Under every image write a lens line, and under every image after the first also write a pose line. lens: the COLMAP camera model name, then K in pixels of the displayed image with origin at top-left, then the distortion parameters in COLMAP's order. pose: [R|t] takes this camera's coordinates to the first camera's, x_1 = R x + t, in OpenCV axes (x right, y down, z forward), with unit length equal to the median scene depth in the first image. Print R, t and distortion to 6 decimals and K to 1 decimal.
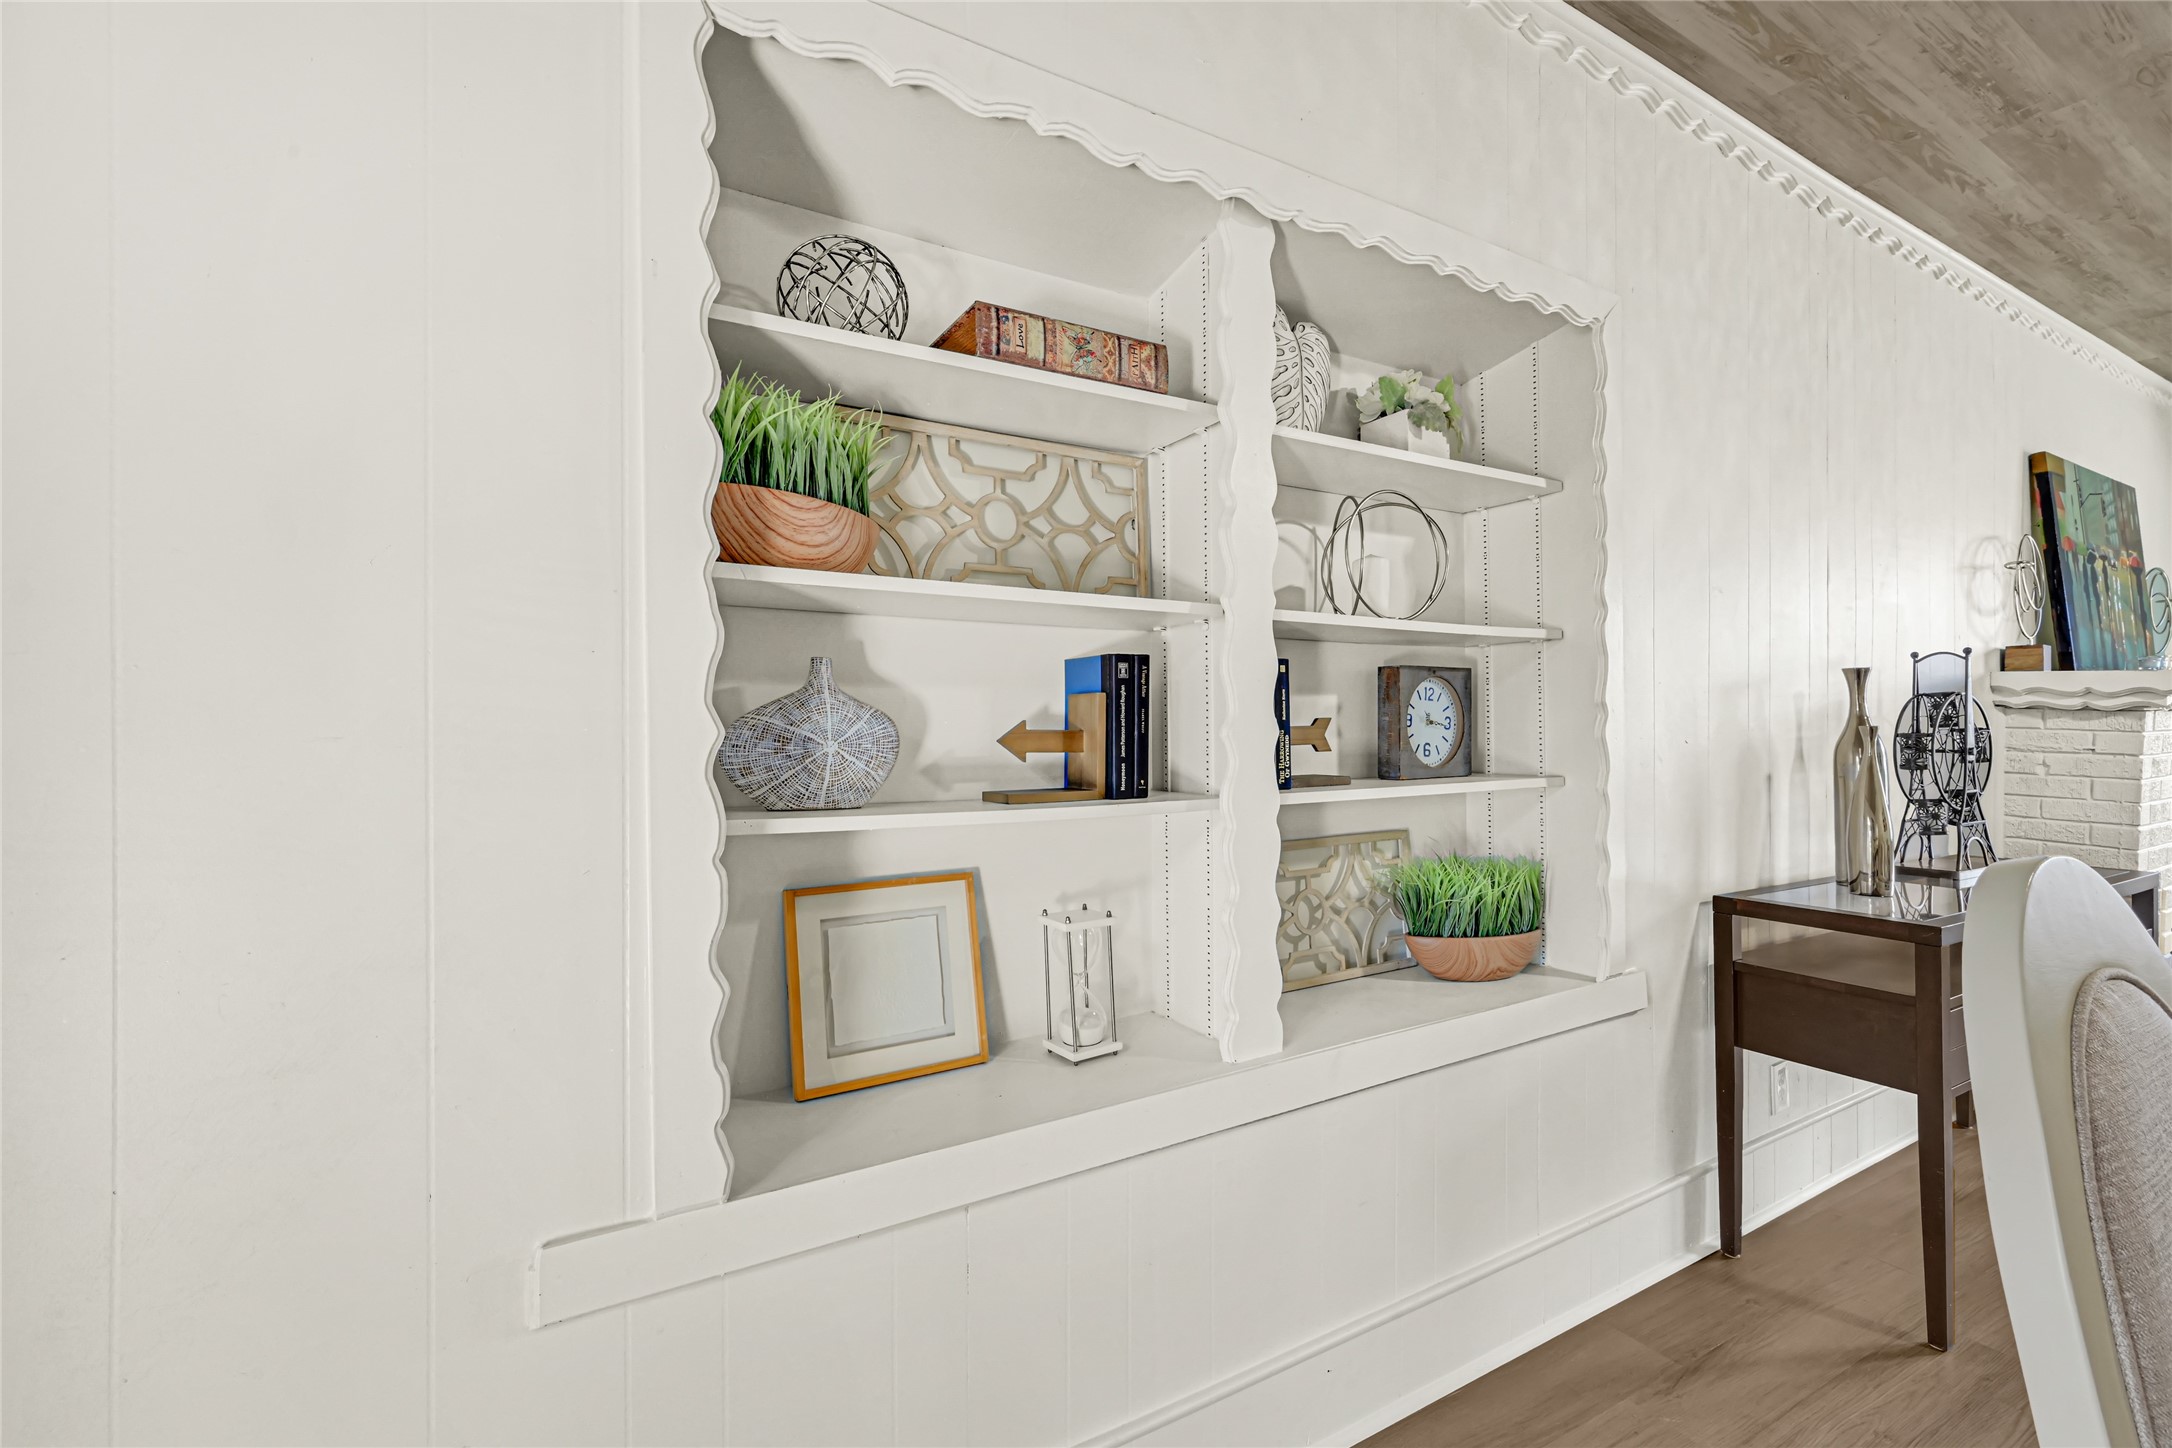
lens RADIAL K [[938.9, 0, 1093.0], [0, 938.9, 719.0], [0, 0, 1]] dist [-0.004875, 0.001405]
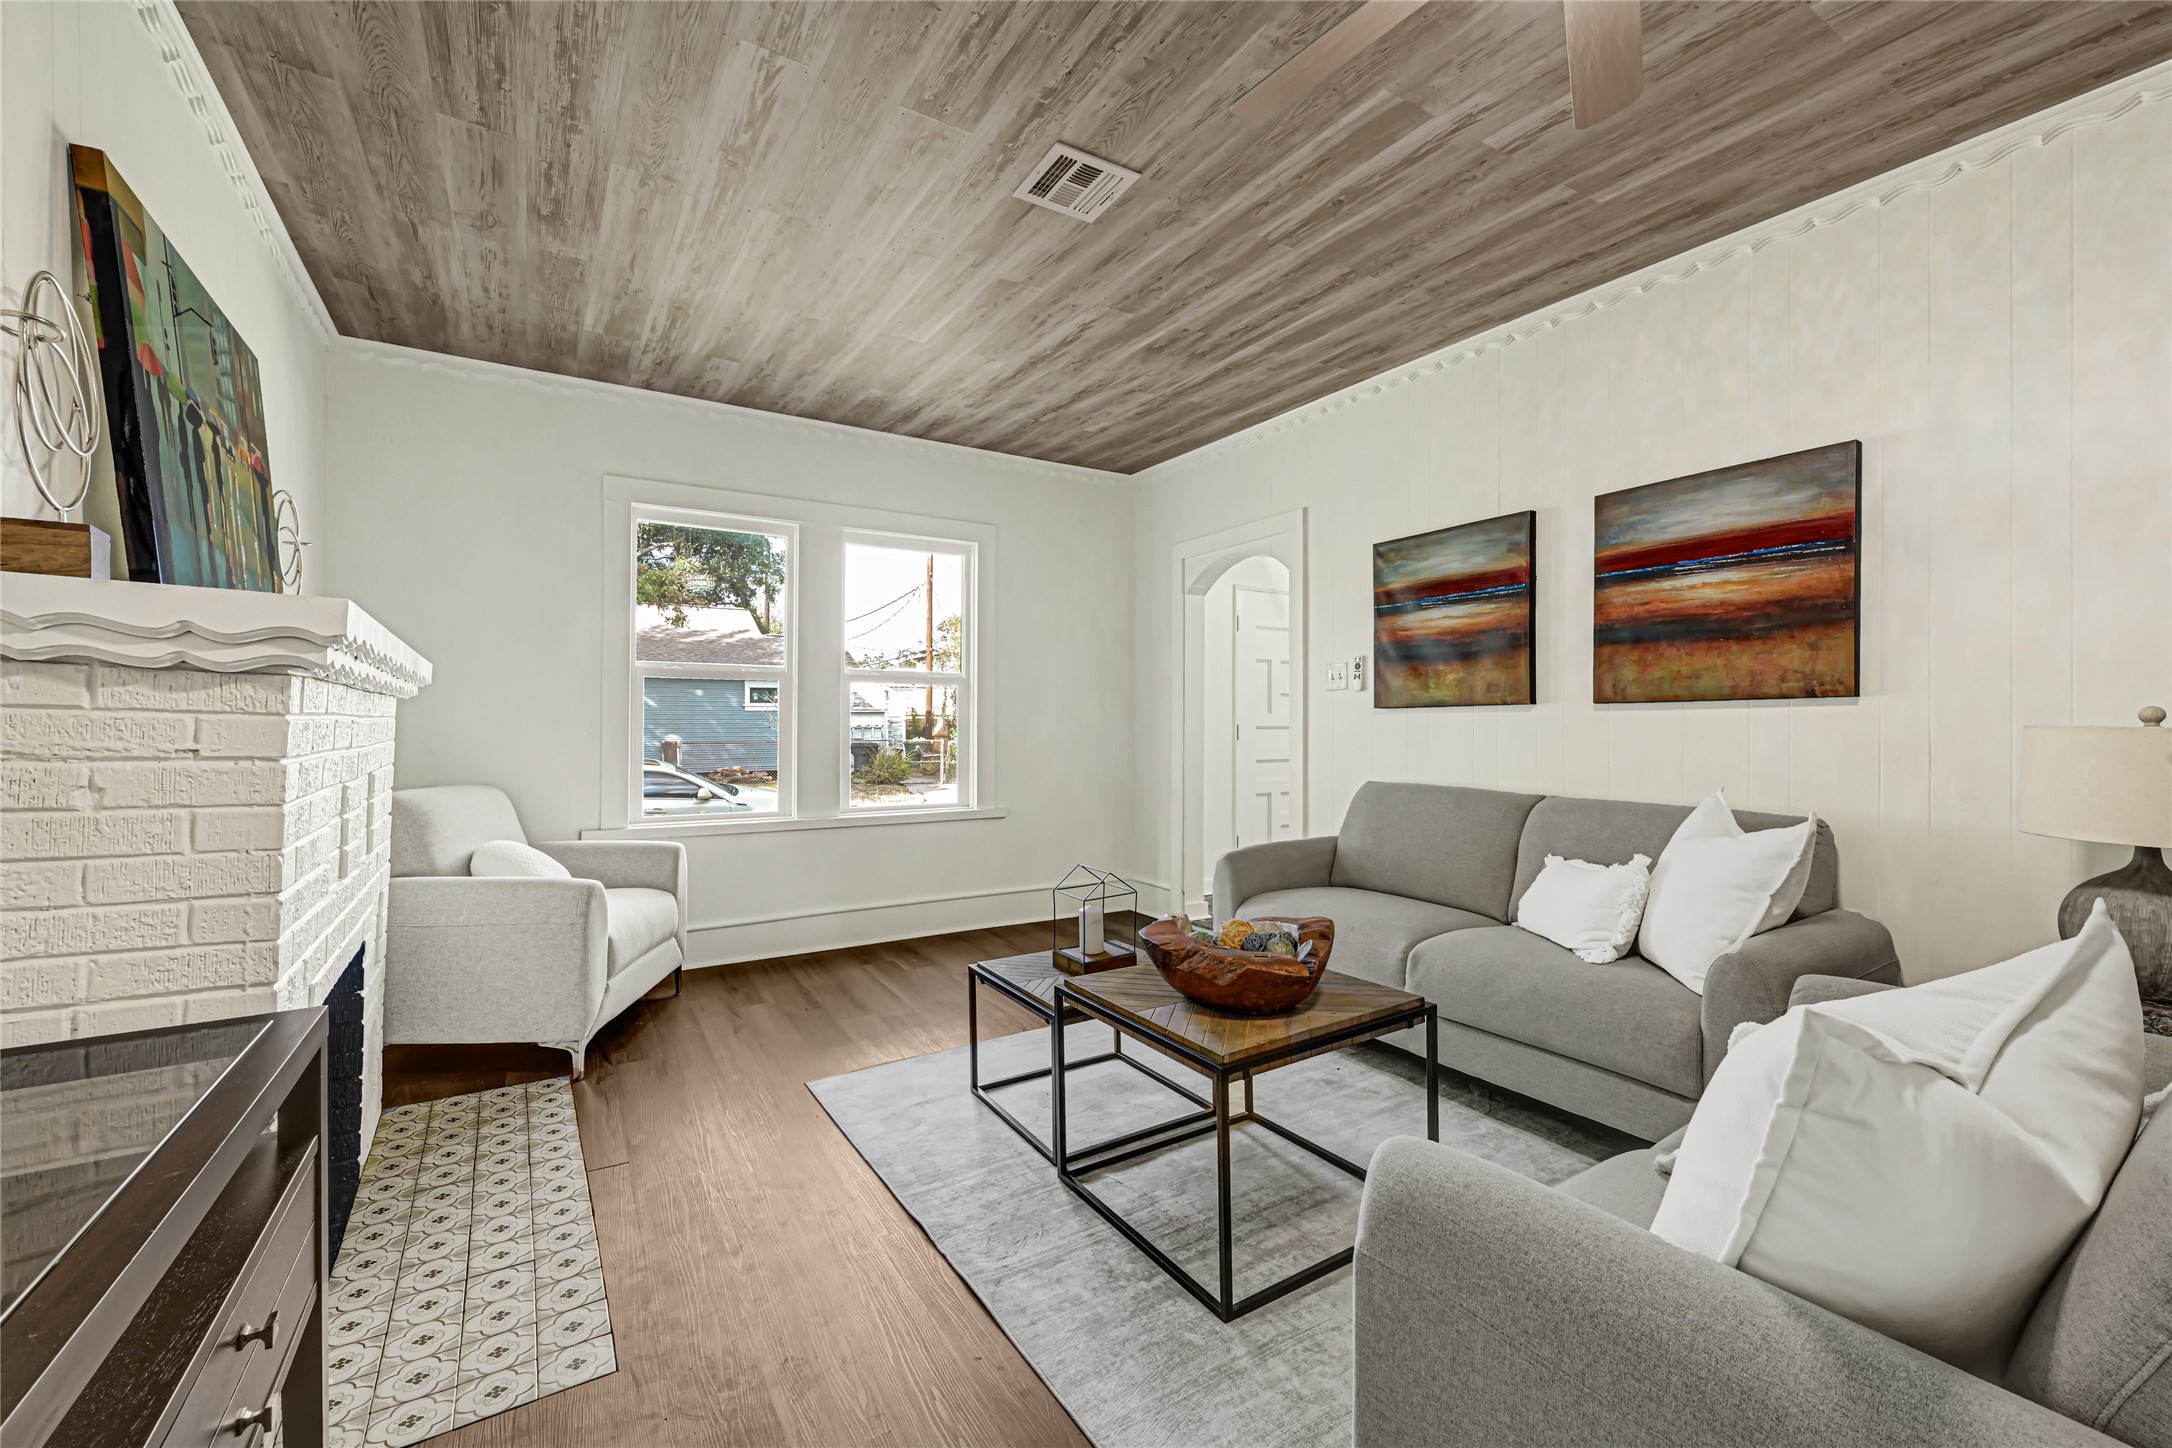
lens RADIAL K [[885.1, 0, 1087.1], [0, 885.1, 723.3], [0, 0, 1]] dist [0.001416, -0.000807]
pose [[-0.033185, -0.000532, 0.999449, 0.754812], [0.001420, 0.999999, 0.000579, 0.024155], [-0.999448, 0.001438, -0.033185, 0.701591]]
